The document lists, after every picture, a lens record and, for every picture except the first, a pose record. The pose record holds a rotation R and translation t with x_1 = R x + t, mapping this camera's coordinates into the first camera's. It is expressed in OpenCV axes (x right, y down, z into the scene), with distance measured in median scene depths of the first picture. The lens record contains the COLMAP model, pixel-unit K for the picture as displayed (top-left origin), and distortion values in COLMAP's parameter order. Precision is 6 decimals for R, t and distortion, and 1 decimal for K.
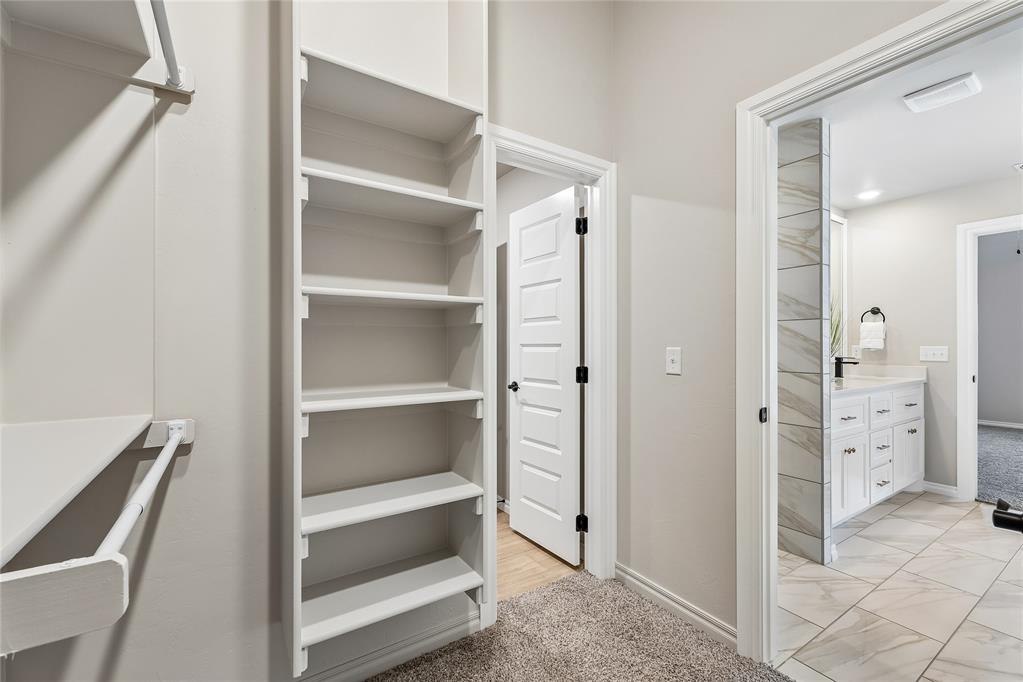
lens RADIAL K [[429.4, 0, 507.7], [0, 429.4, 341.7], [0, 0, 1]] dist [0.002634, 0.000507]
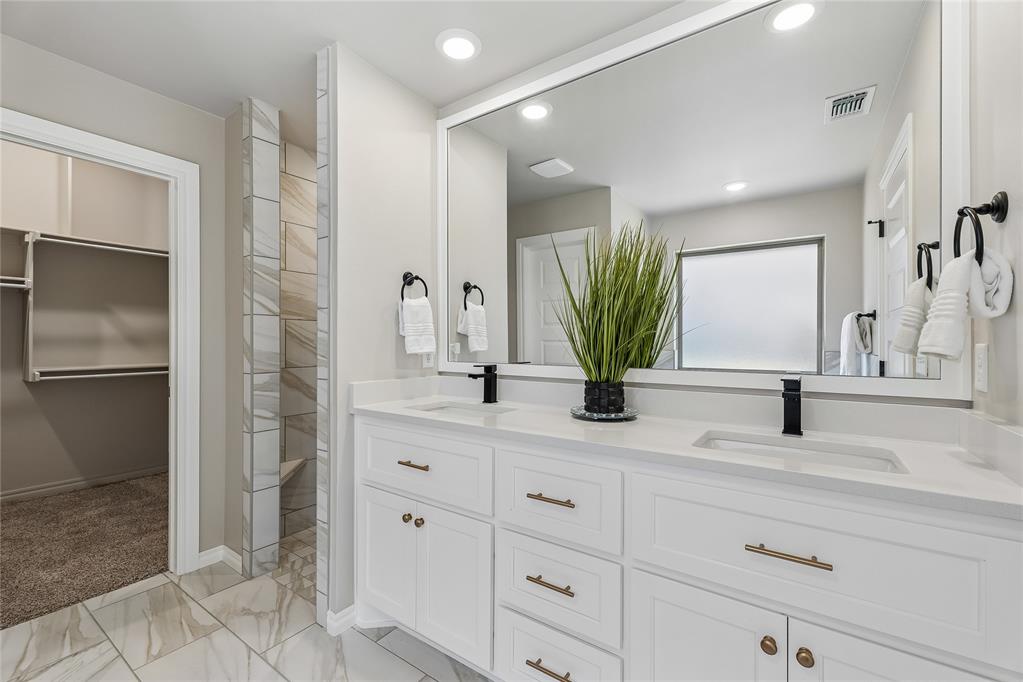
lens RADIAL K [[437.3, 0, 511.5], [0, 437.3, 341.0], [0, 0, 1]] dist [0.000957, 0.000228]
pose [[0.370910, -0.008971, -0.928625, 1.072107], [-0.000079, 0.999953, -0.009692, 0.010072], [0.928669, 0.003668, 0.370892, 0.688944]]
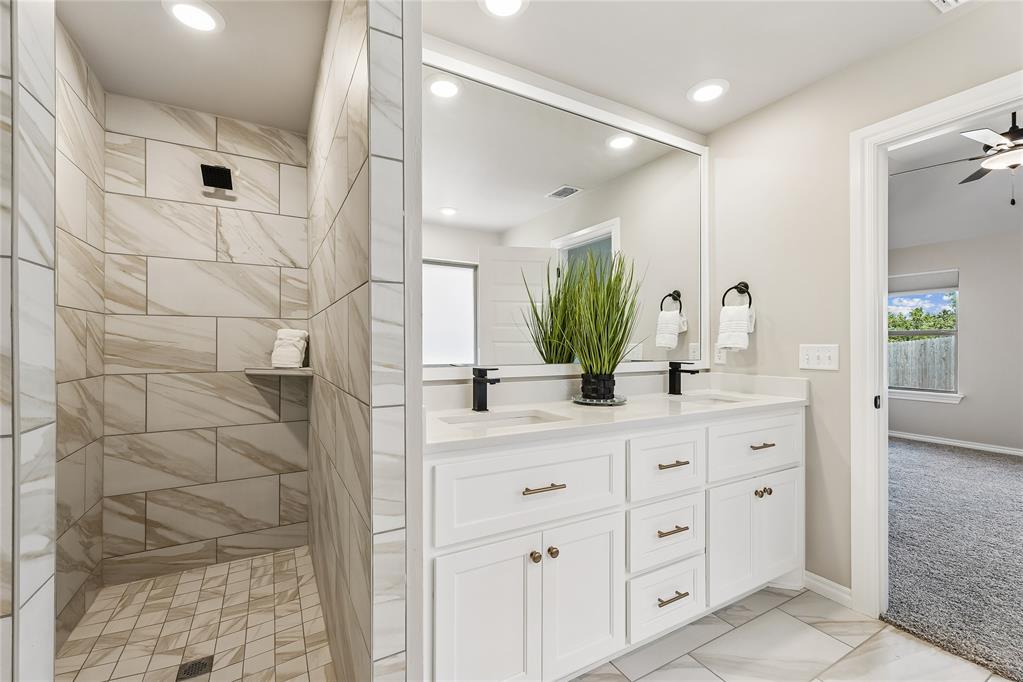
lens RADIAL K [[429.4, 0, 507.7], [0, 429.4, 341.7], [0, 0, 1]] dist [0.002634, 0.000507]
pose [[0.997942, -0.003399, -0.064032, 0.598402], [0.003307, 0.999993, -0.001538, 0.007057], [0.064036, 0.001323, 0.997947, 0.382764]]
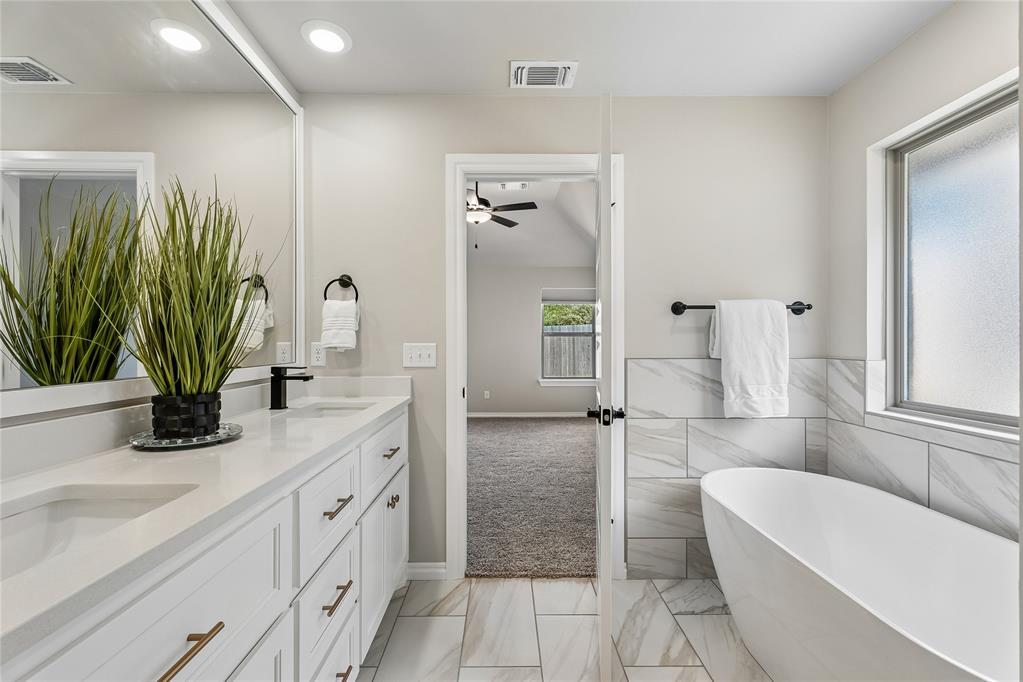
lens RADIAL K [[429.4, 0, 507.7], [0, 429.4, 341.7], [0, 0, 1]] dist [0.002634, 0.000507]
pose [[0.533830, -0.002253, 0.845589, 0.528947], [-0.000524, 0.999995, 0.002996, 0.006884], [-0.845592, -0.002043, 0.533826, 0.557805]]
